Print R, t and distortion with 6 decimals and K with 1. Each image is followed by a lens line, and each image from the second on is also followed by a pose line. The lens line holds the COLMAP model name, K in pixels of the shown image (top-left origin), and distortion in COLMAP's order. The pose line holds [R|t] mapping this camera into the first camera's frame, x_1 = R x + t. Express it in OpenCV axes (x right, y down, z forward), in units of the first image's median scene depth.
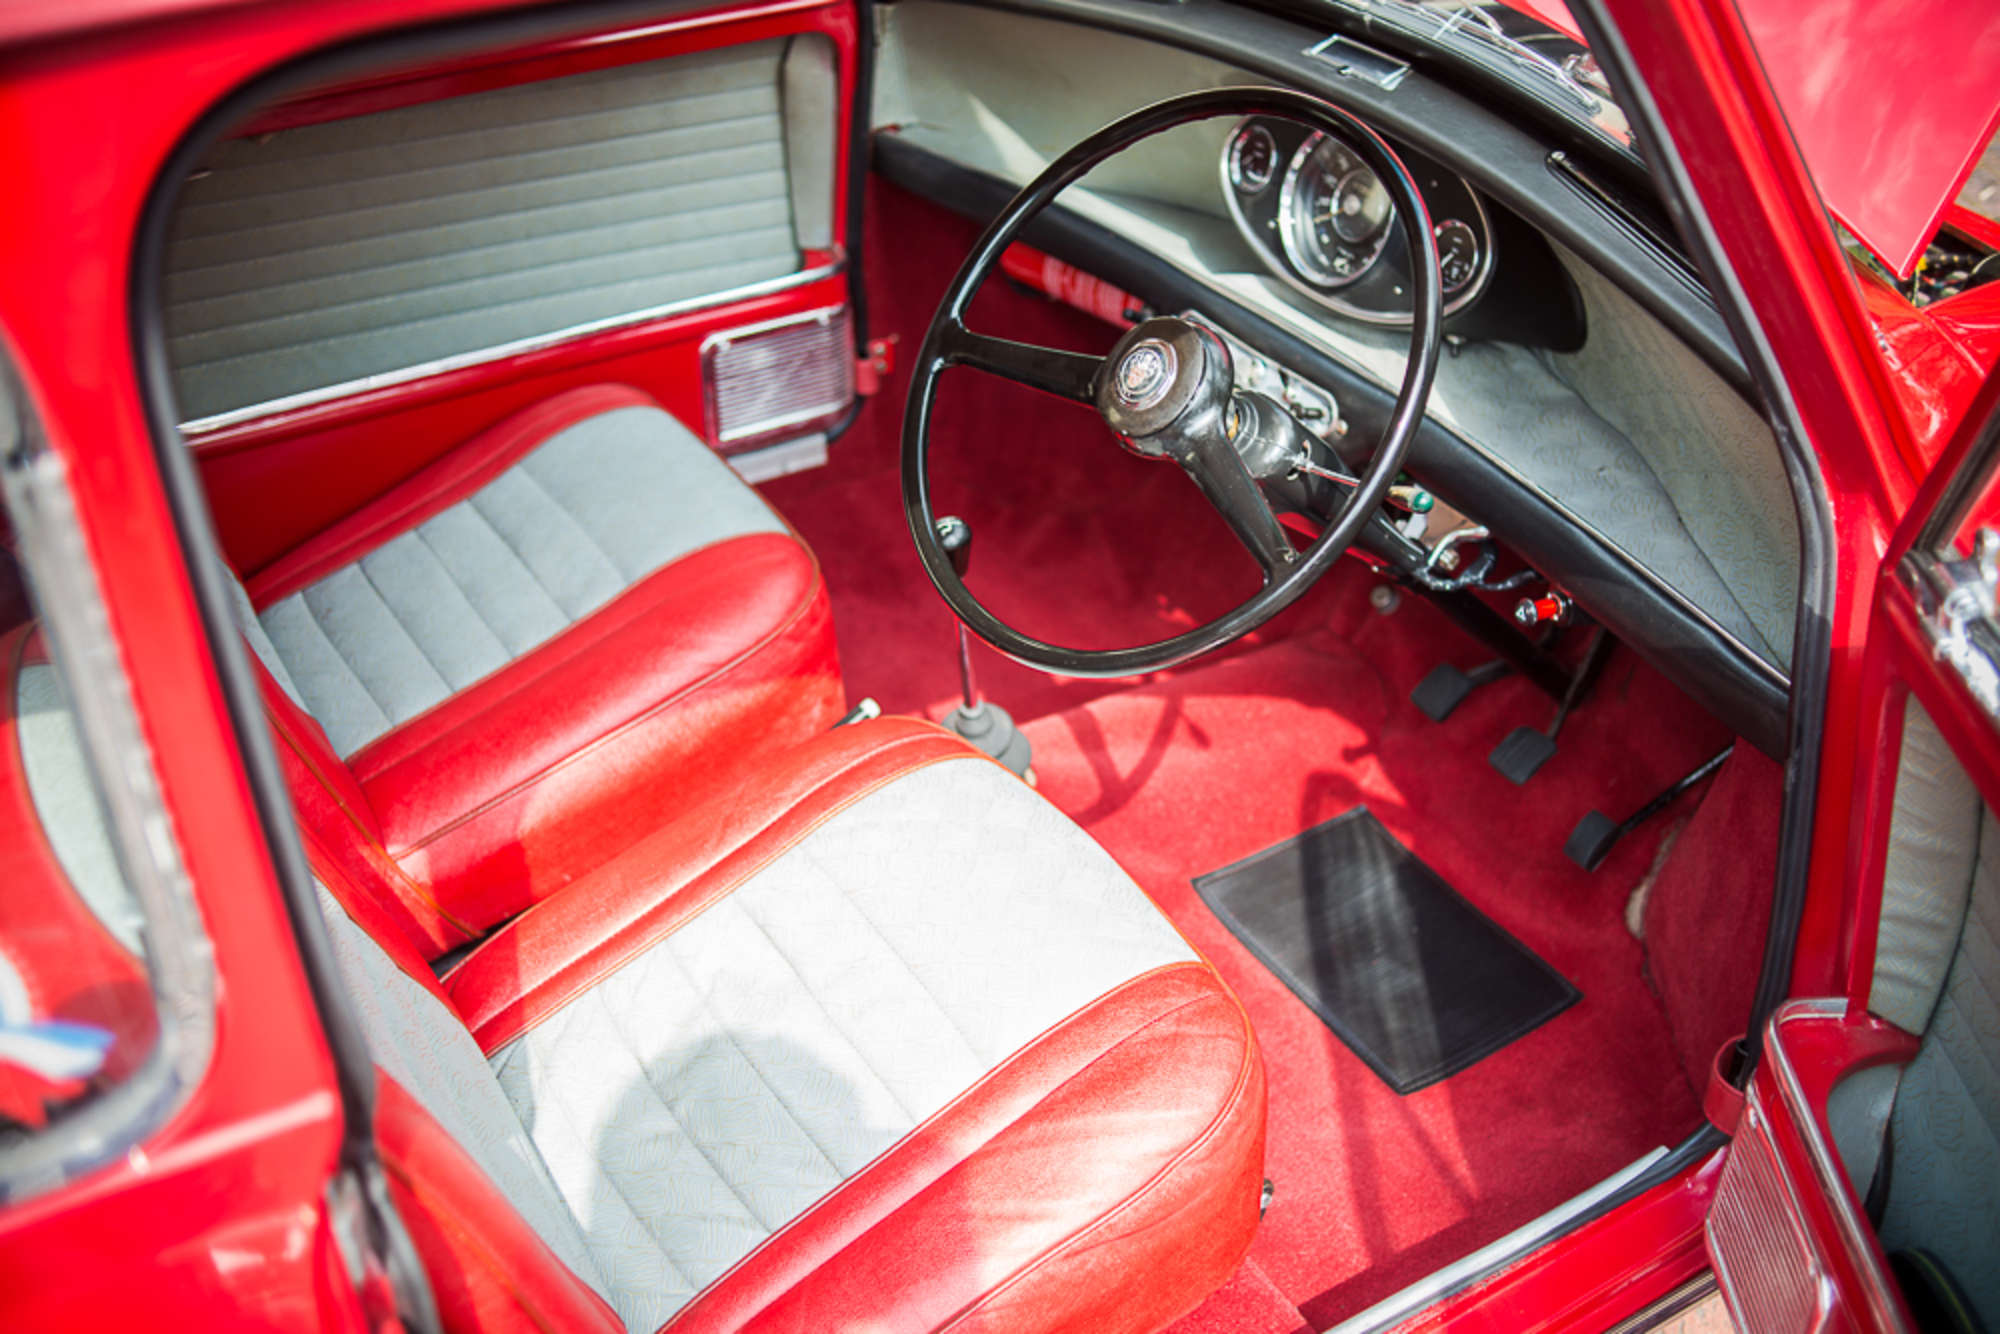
lens RADIAL K [[1998.5, 0, 1000.0], [0, 1998.5, 667.0], [0, 0, 1]] dist [-0.088730, 0.007195]
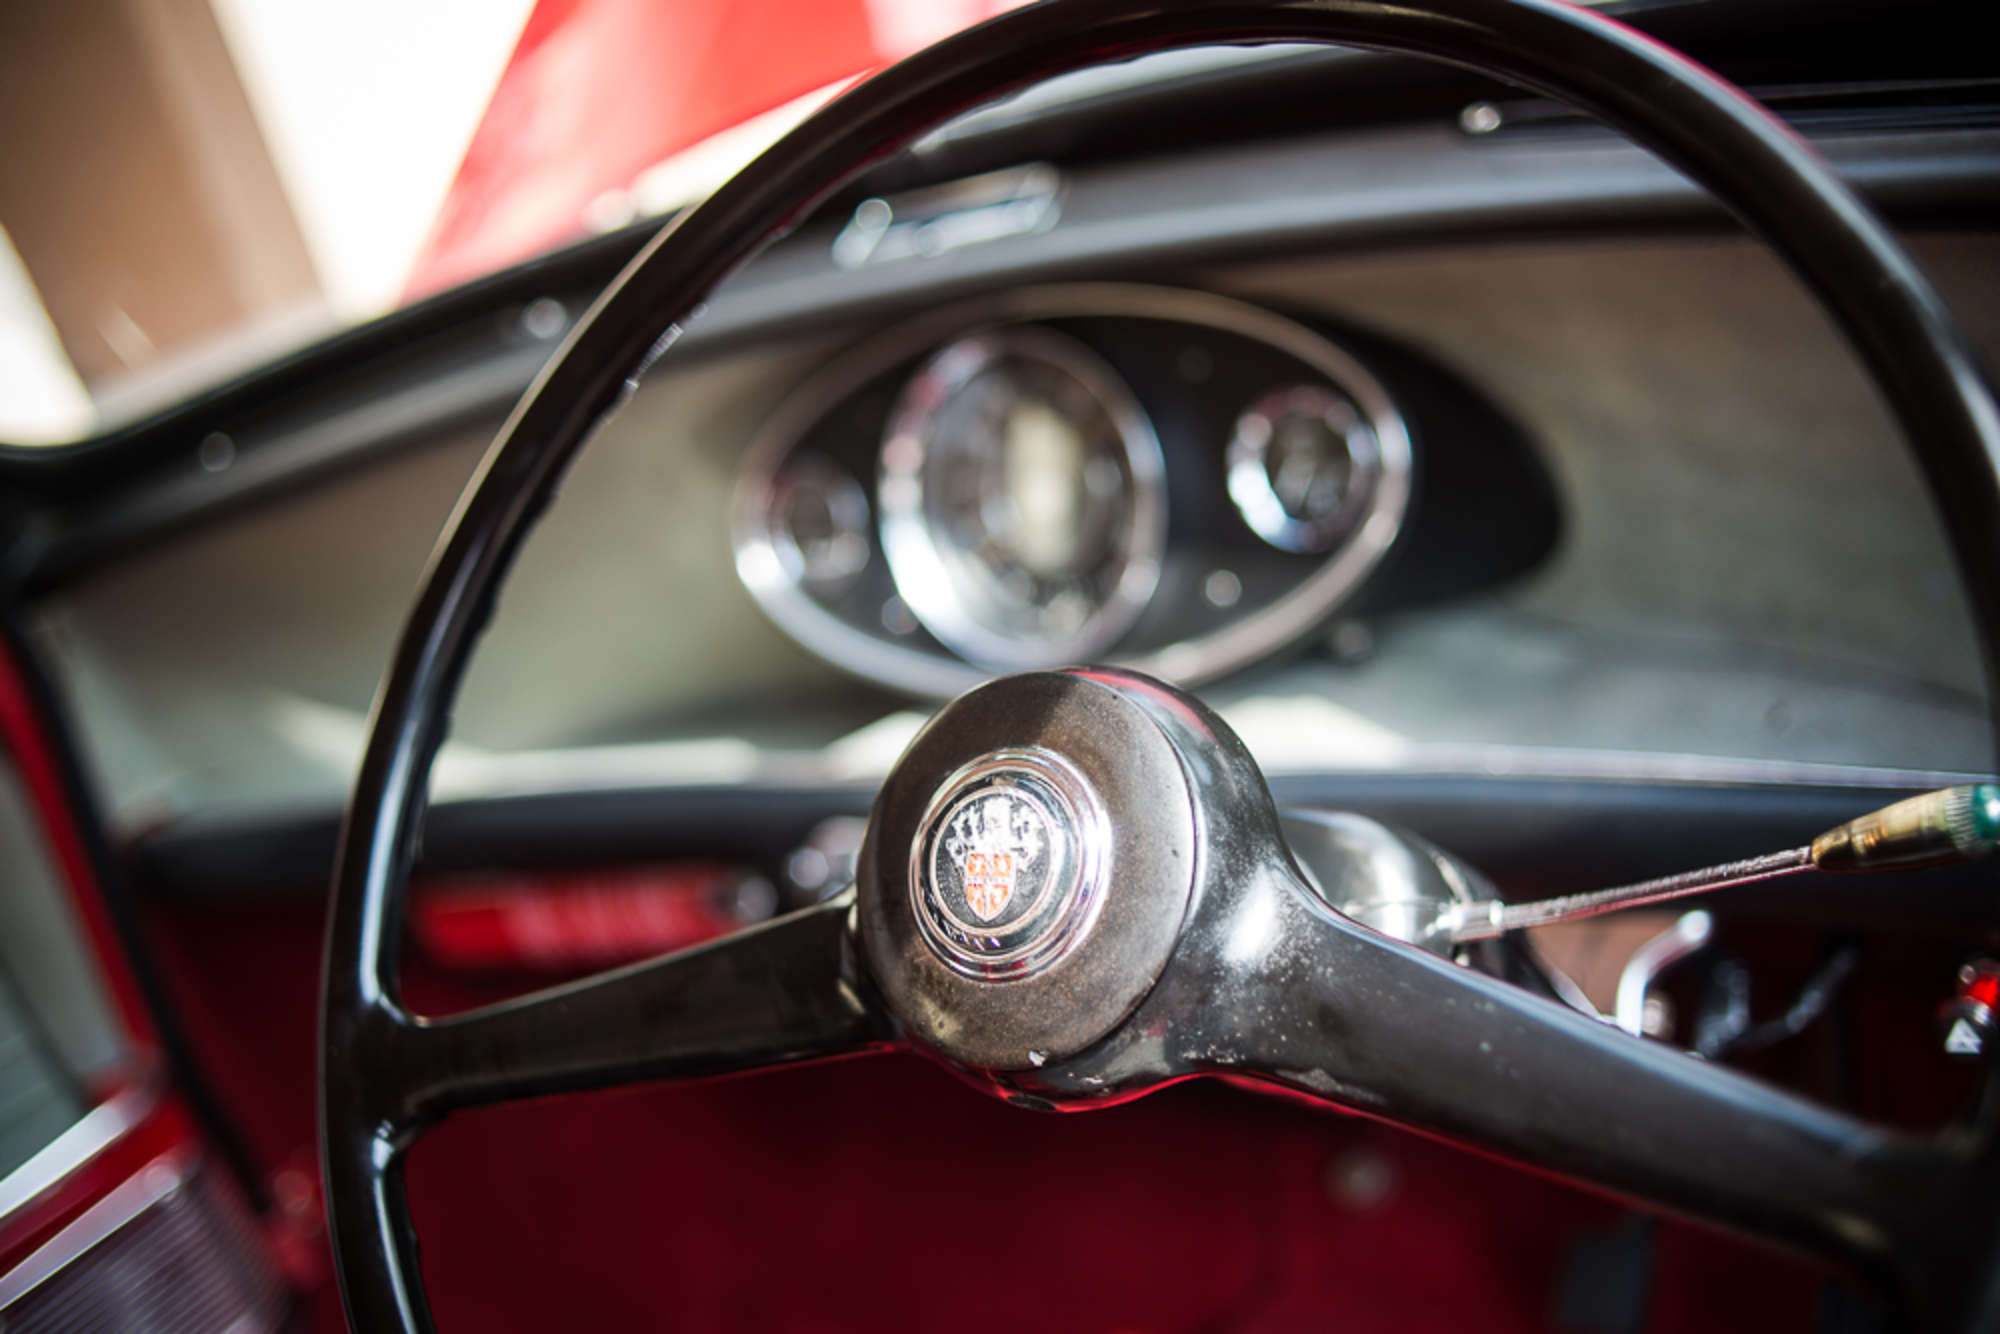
lens RADIAL K [[1998.5, 0, 1000.0], [0, 1998.5, 667.0], [0, 0, 1]] dist [-0.088730, 0.007195]
pose [[0.865880, -0.379487, 0.325948, -0.016575], [0.465789, 0.849252, -0.248619, -0.078066], [-0.182464, 0.367097, 0.912111, 0.572809]]
